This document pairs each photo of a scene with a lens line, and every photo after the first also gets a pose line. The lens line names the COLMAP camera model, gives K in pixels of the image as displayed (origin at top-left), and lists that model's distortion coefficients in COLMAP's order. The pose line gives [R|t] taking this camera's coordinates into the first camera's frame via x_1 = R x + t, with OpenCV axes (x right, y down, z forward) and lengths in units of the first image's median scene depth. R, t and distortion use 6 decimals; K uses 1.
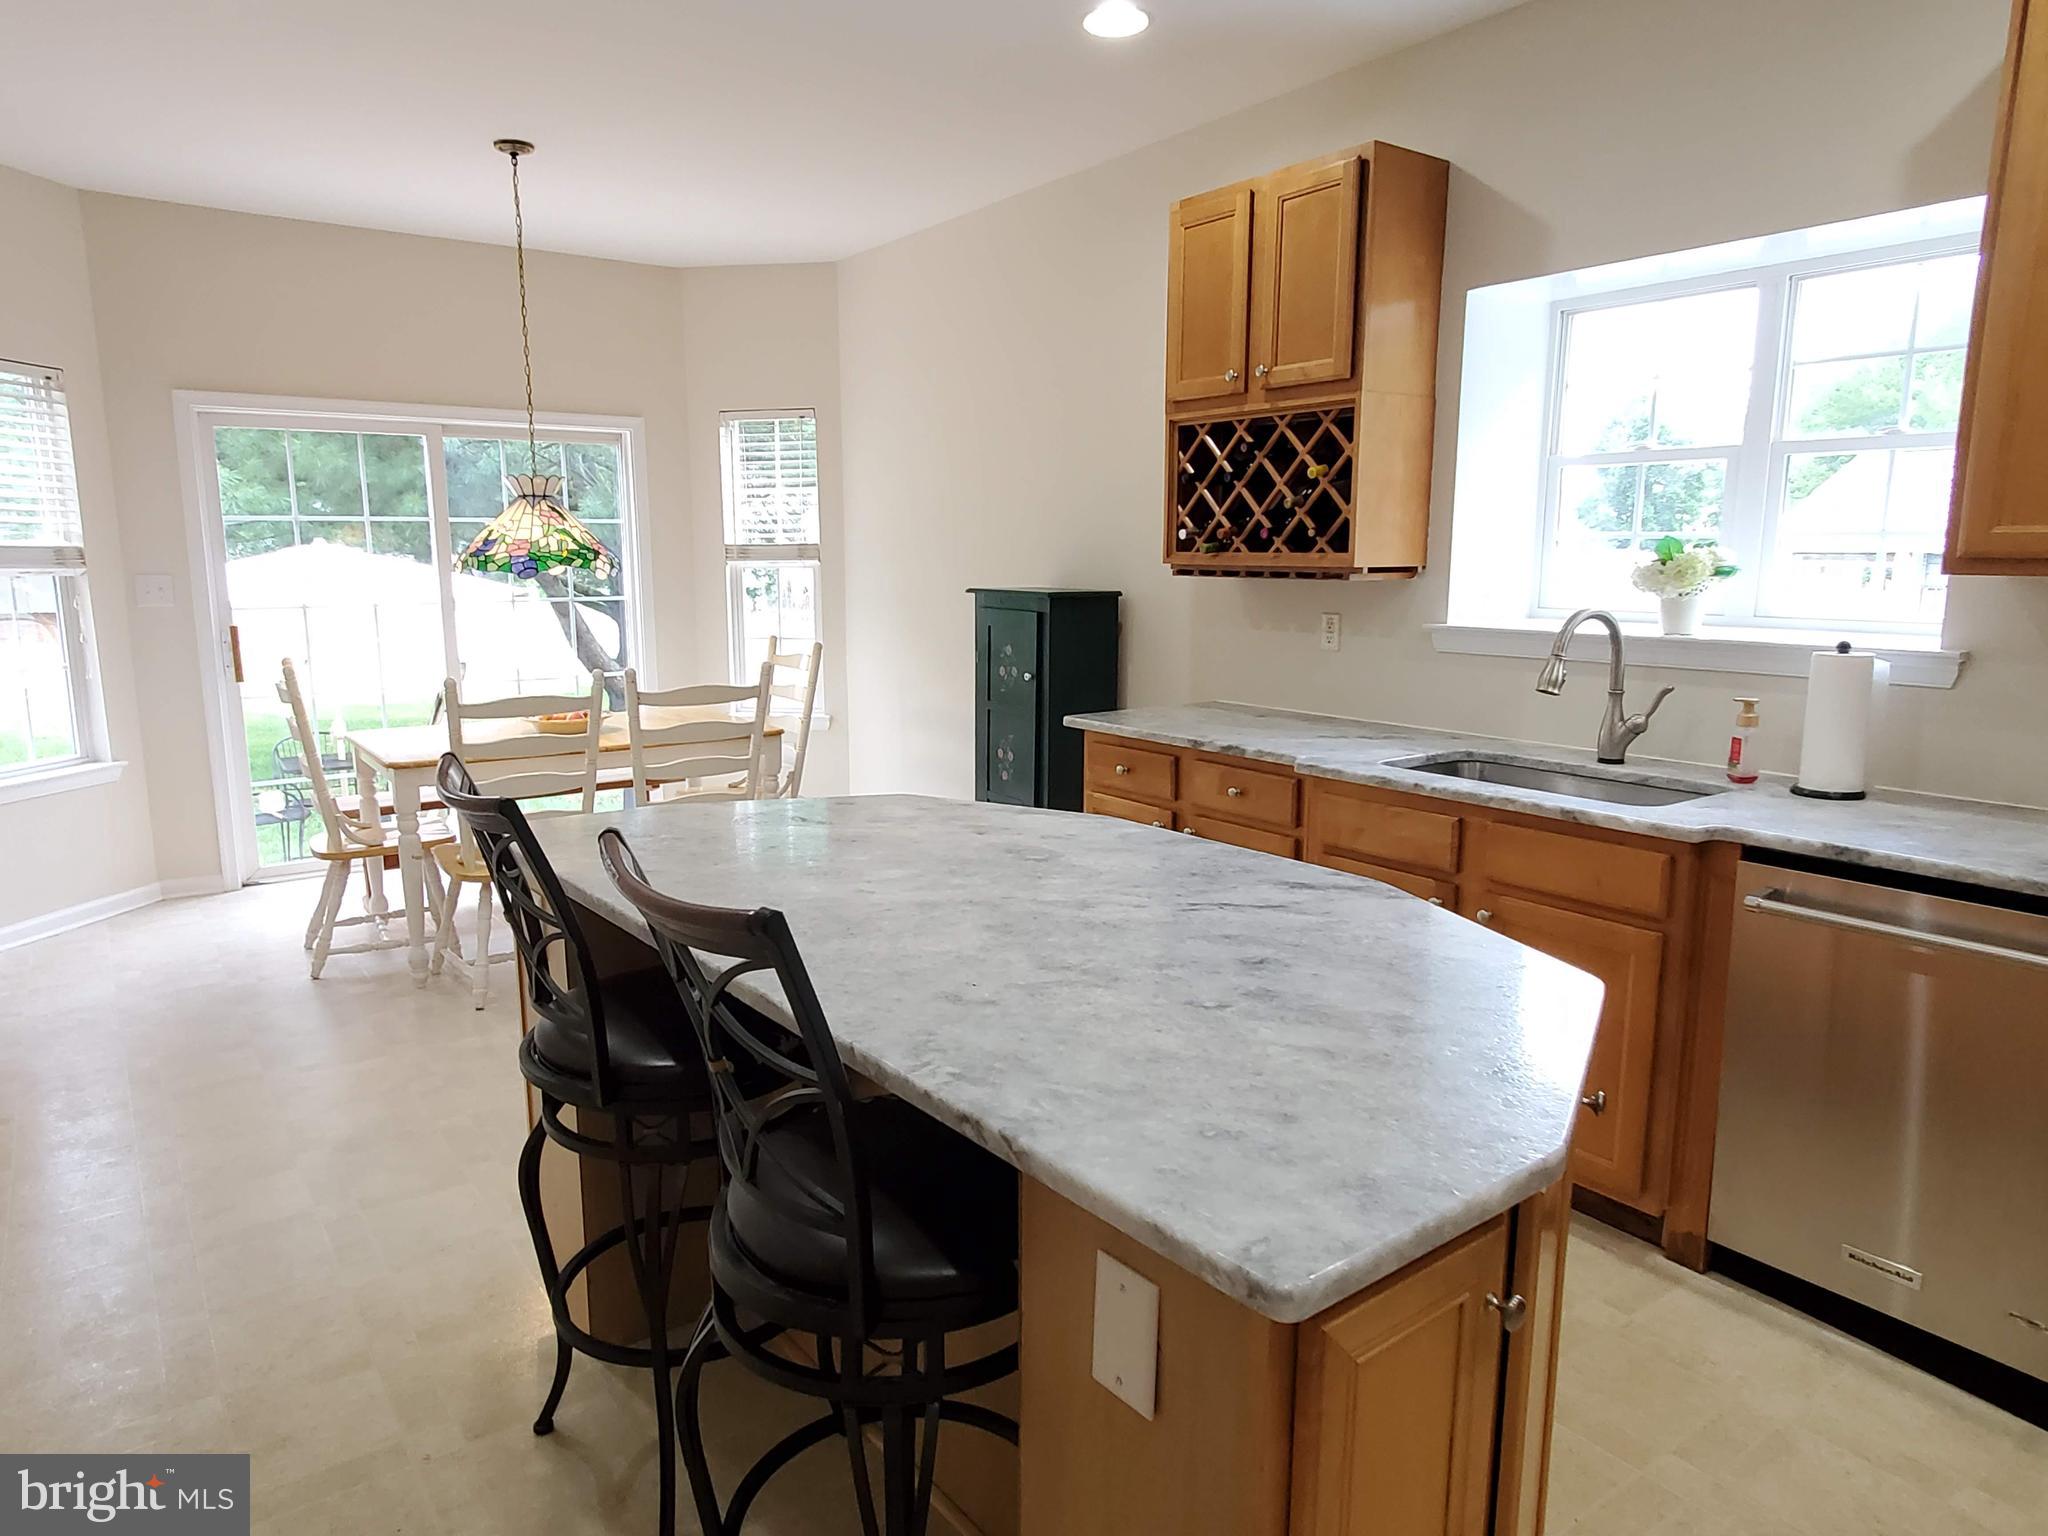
lens RADIAL K [[1291.7, 0, 1024.0], [0, 1291.7, 768.0], [0, 0, 1]] dist [0.003656, 0.002325]
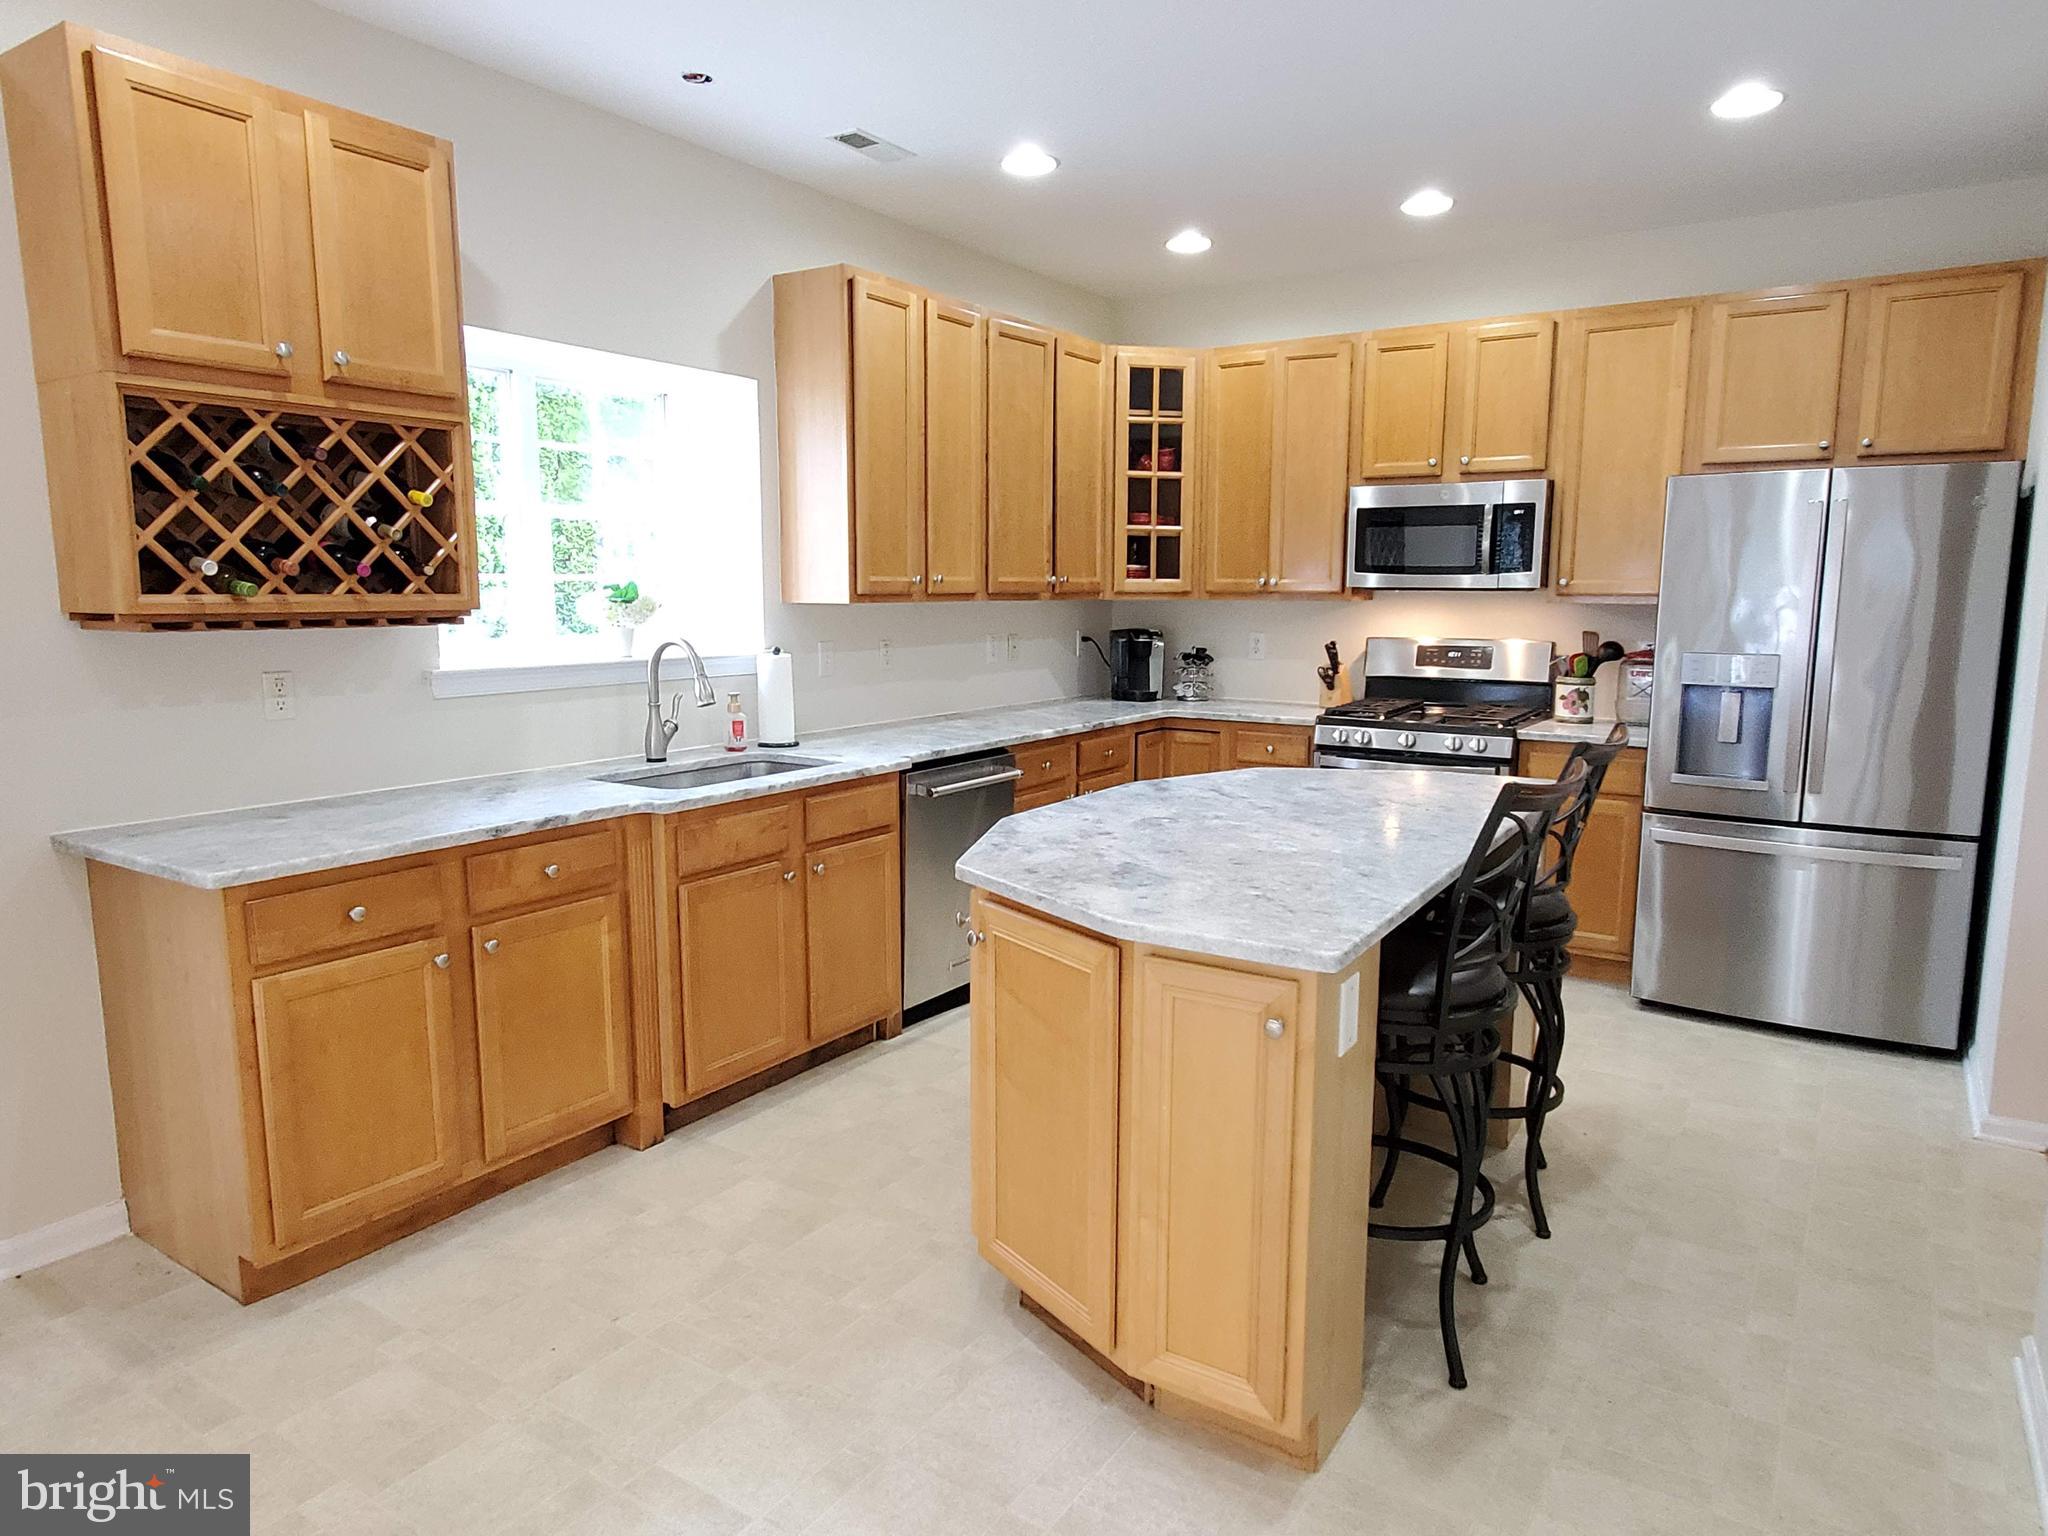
lens RADIAL K [[1291.7, 0, 1024.0], [0, 1291.7, 768.0], [0, 0, 1]] dist [0.003656, 0.002325]
pose [[-0.341244, -0.131083, 0.930790, -0.592978], [0.156561, 0.968471, 0.193787, -0.132664], [-0.926845, 0.211854, -0.309962, 0.770896]]
